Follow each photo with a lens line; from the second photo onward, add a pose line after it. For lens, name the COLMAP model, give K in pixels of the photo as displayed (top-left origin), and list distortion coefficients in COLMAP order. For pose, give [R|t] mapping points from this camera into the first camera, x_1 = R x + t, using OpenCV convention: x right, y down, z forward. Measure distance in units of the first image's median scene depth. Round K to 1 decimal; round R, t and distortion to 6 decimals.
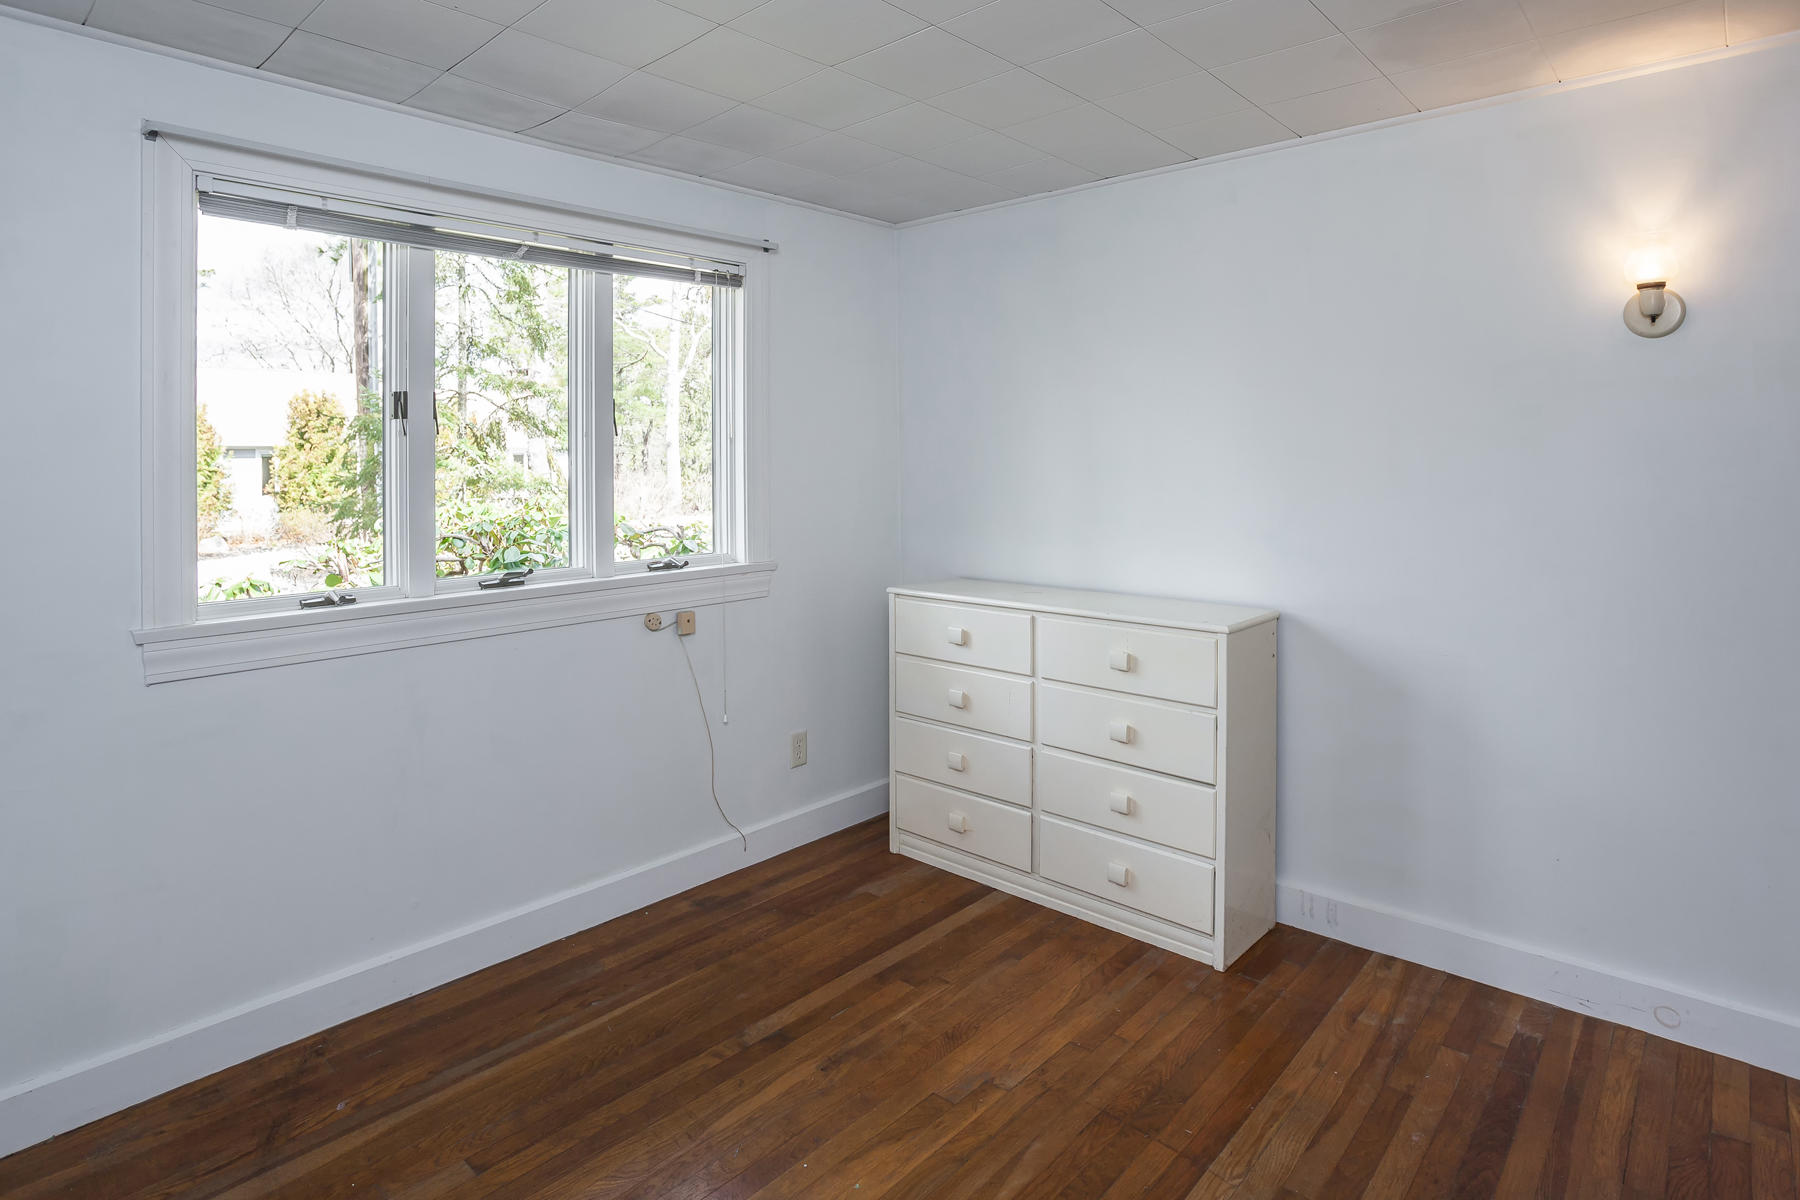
lens RADIAL K [[936.1, 0, 903.4], [0, 936.1, 533.0], [0, 0, 1]] dist [-0.056906, 0.011025]
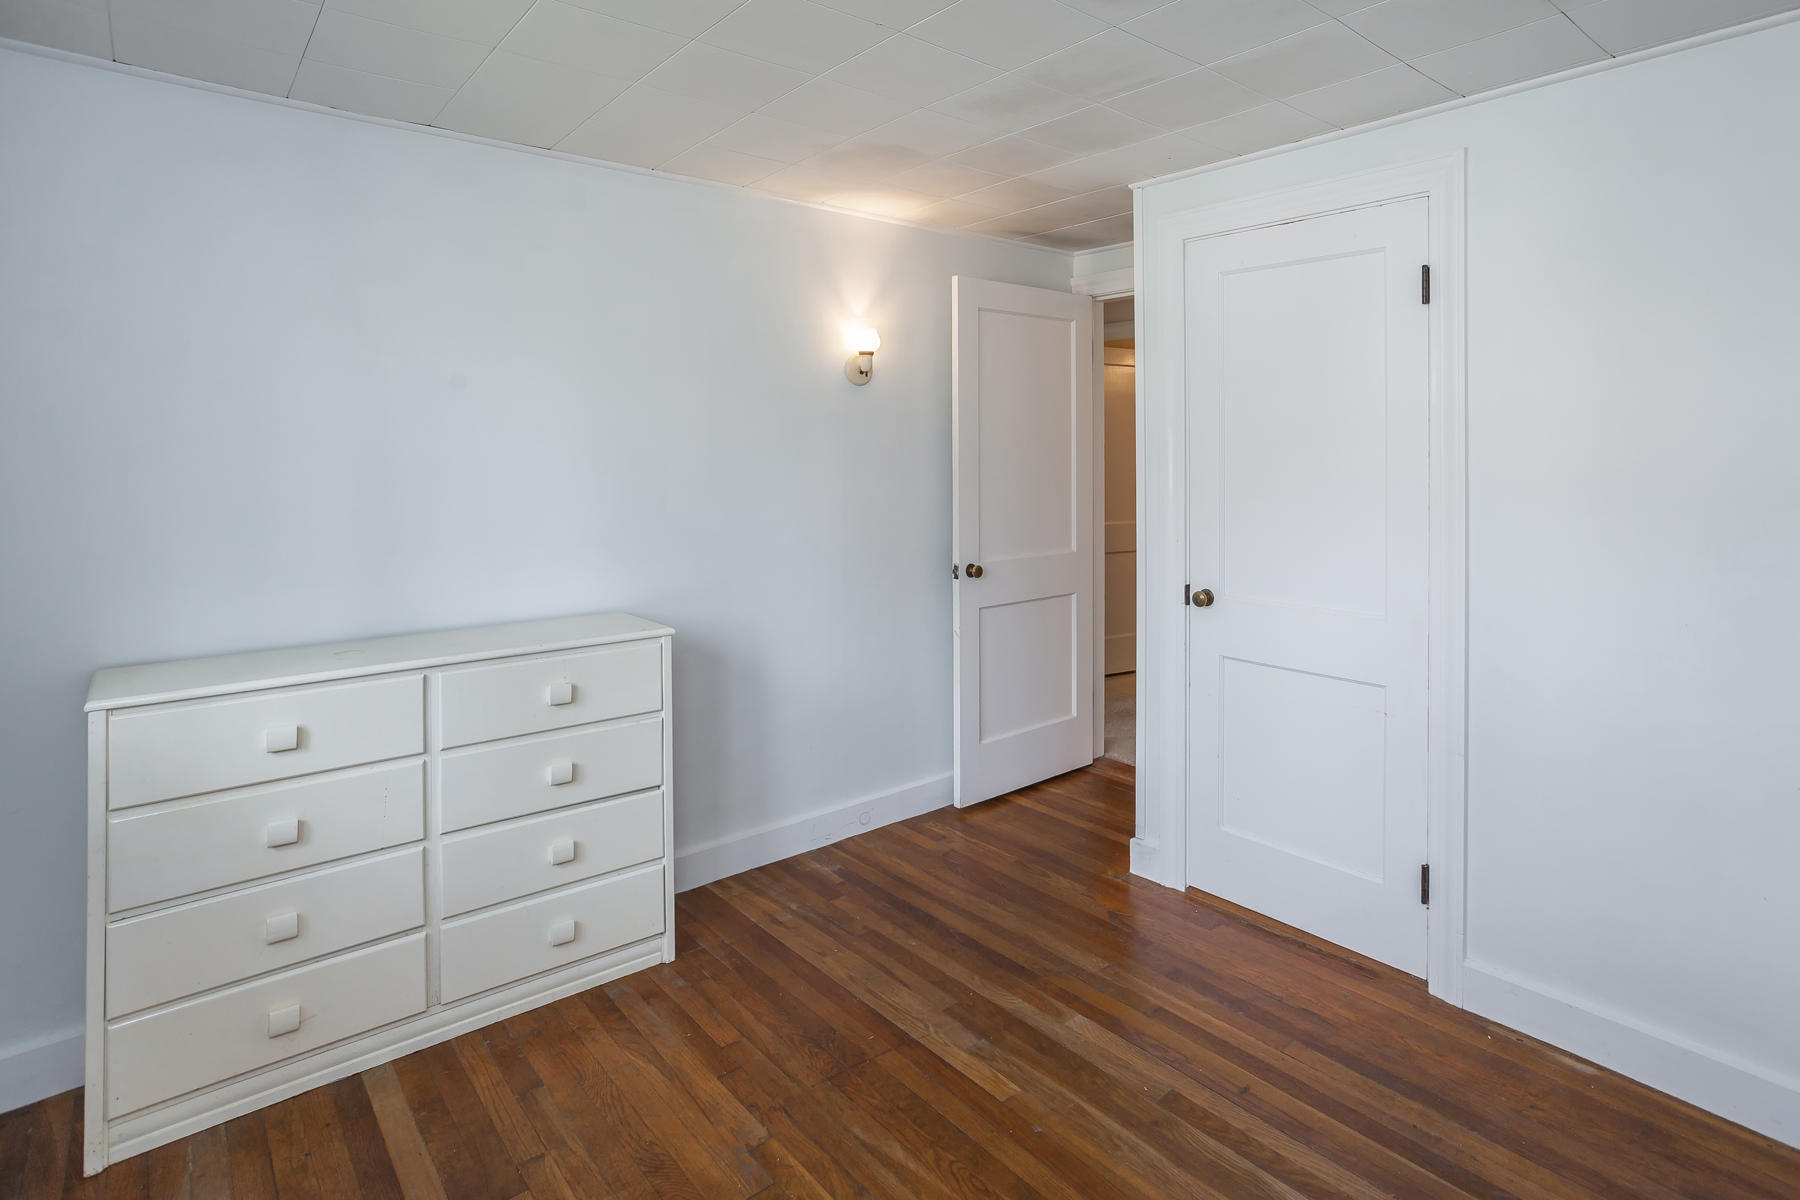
lens RADIAL K [[941.5, 0, 903.4], [0, 941.5, 537.0], [0, 0, 1]] dist [-0.056242, 0.022112]
pose [[0.143825, -0.078637, 0.986474, -0.673780], [0.080886, 0.994437, 0.067479, -0.053123], [-0.986292, 0.070086, 0.149385, 0.608184]]
